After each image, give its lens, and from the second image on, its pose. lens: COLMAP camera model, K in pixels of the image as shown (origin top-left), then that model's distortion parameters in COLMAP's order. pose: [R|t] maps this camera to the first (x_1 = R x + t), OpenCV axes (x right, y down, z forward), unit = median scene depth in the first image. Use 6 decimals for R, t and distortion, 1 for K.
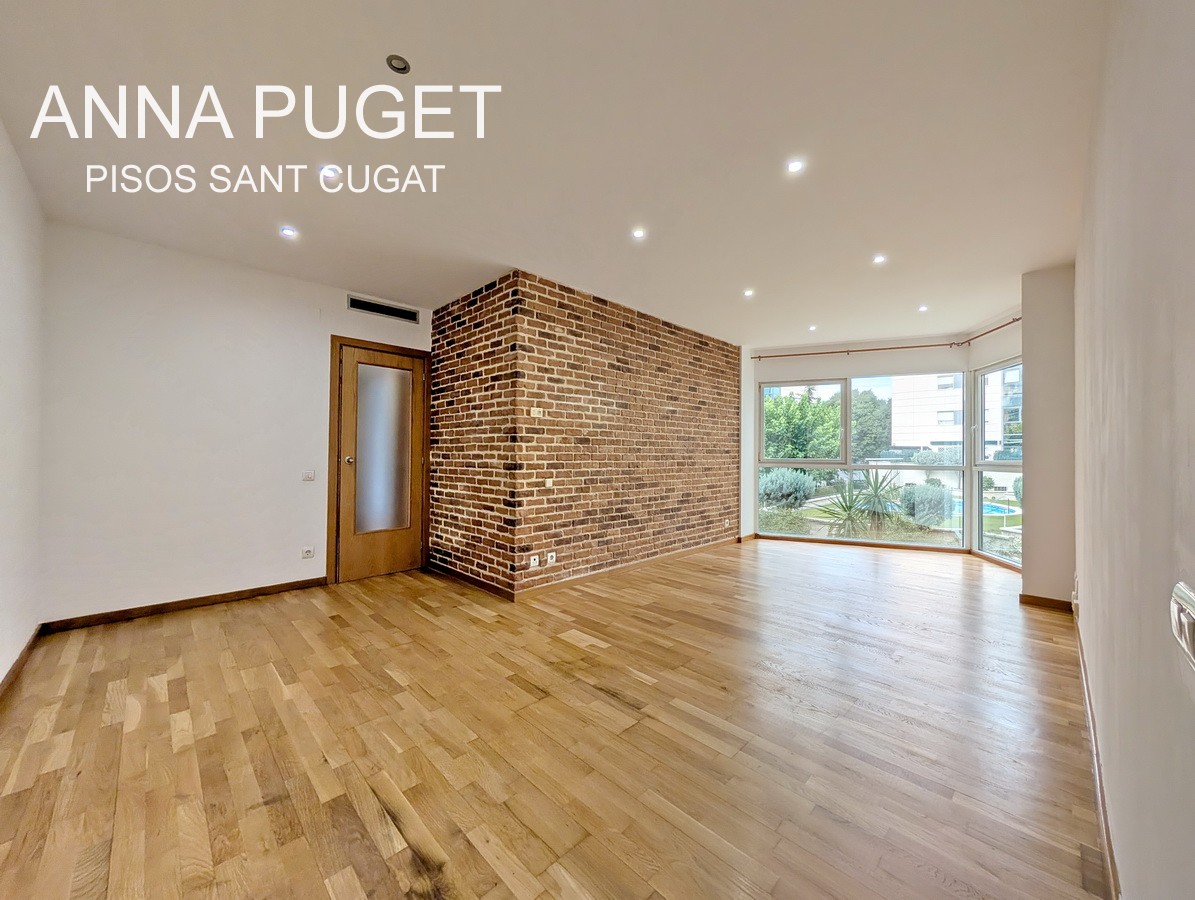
lens RADIAL K [[455.4, 0, 597.2], [0, 455.4, 451.4], [0, 0, 1]] dist [-0.000275, 0.000490]
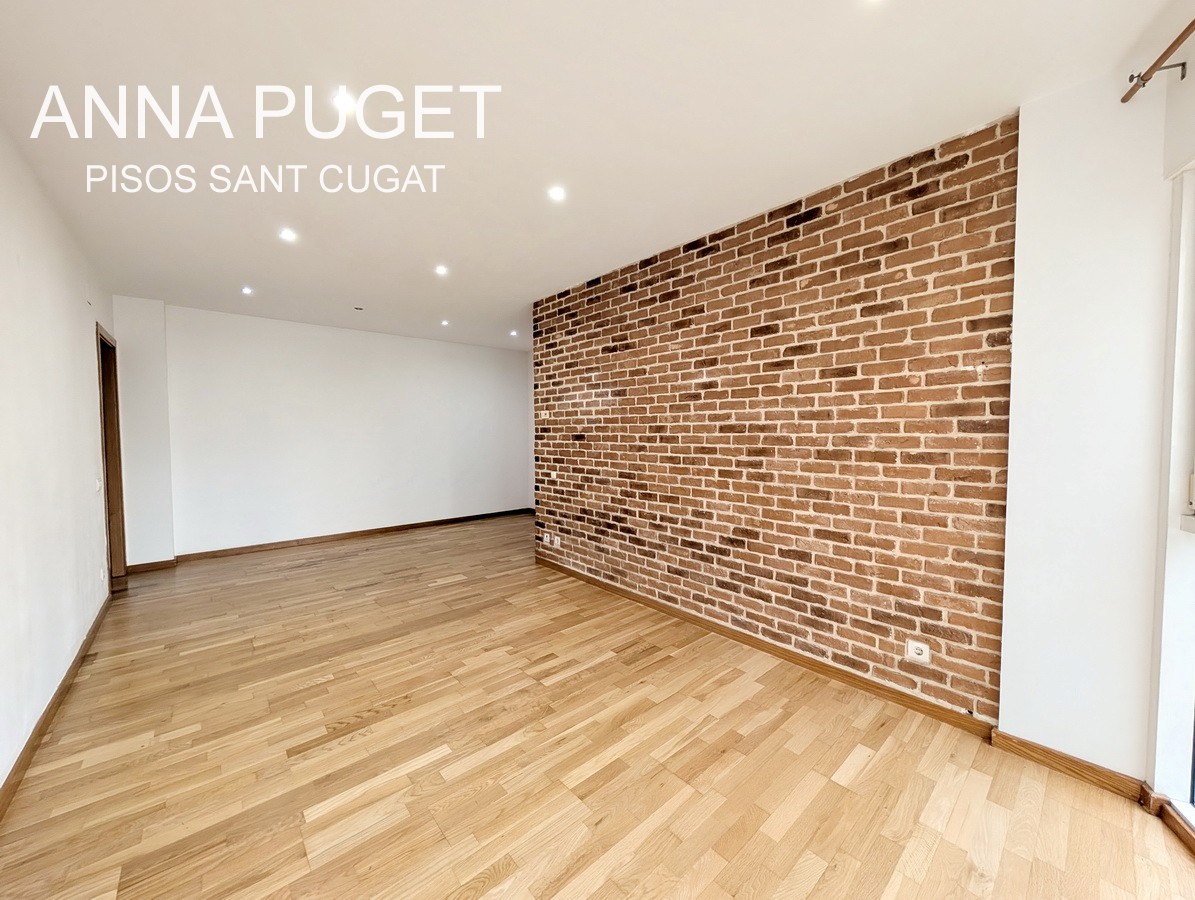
lens RADIAL K [[455.4, 0, 597.2], [0, 455.4, 447.2], [0, 0, 1]] dist [-0.000275, 0.000490]
pose [[-0.065961, 0.032907, -0.997279, 0.973824], [0.013987, 0.999388, 0.032052, -0.034067], [0.997724, -0.011835, -0.066381, 1.125488]]
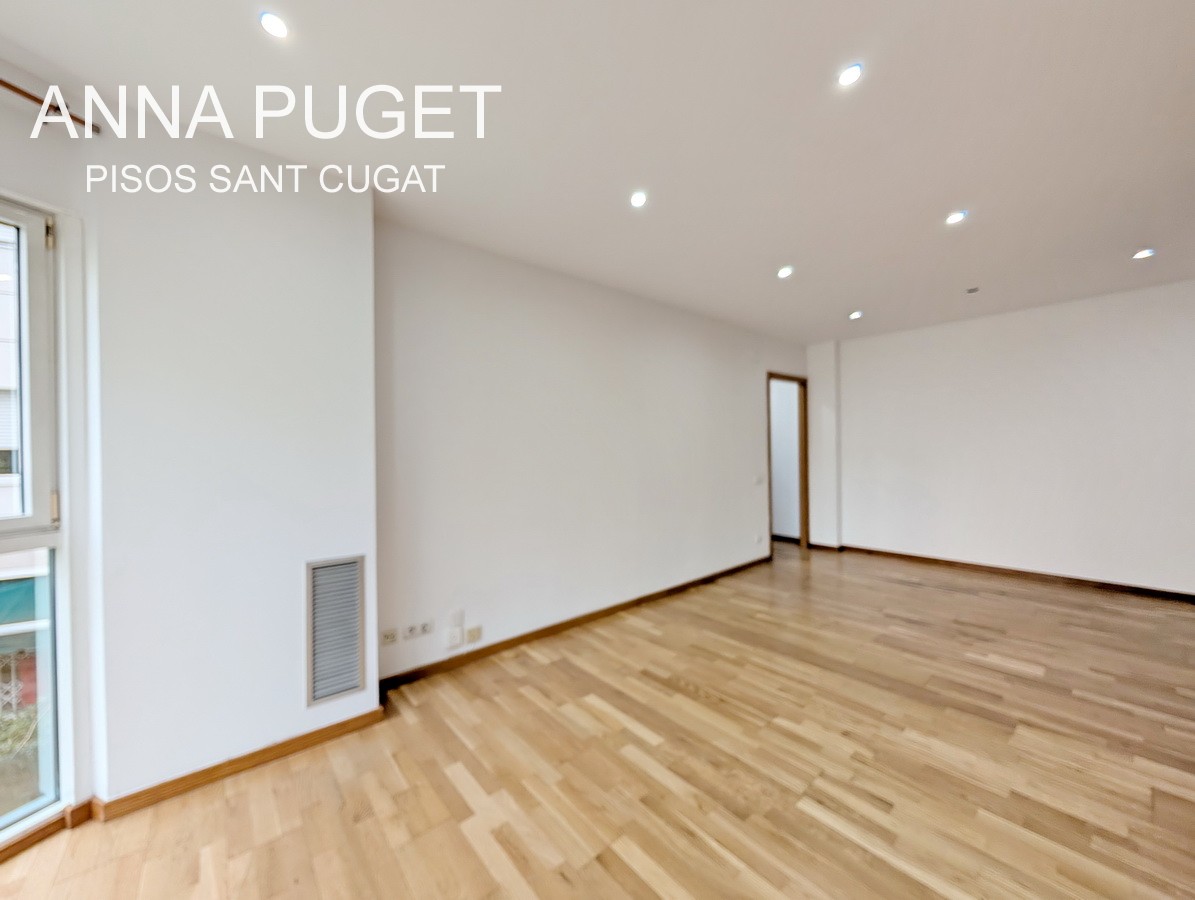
lens RADIAL K [[455.4, 0, 594.2], [0, 455.4, 449.1], [0, 0, 1]] dist [-0.000275, 0.000490]
pose [[-0.996585, 0.009570, 0.082020, 0.536210], [0.009178, 0.999945, -0.005155, -0.027901], [-0.082065, -0.004384, -0.996617, 1.449590]]
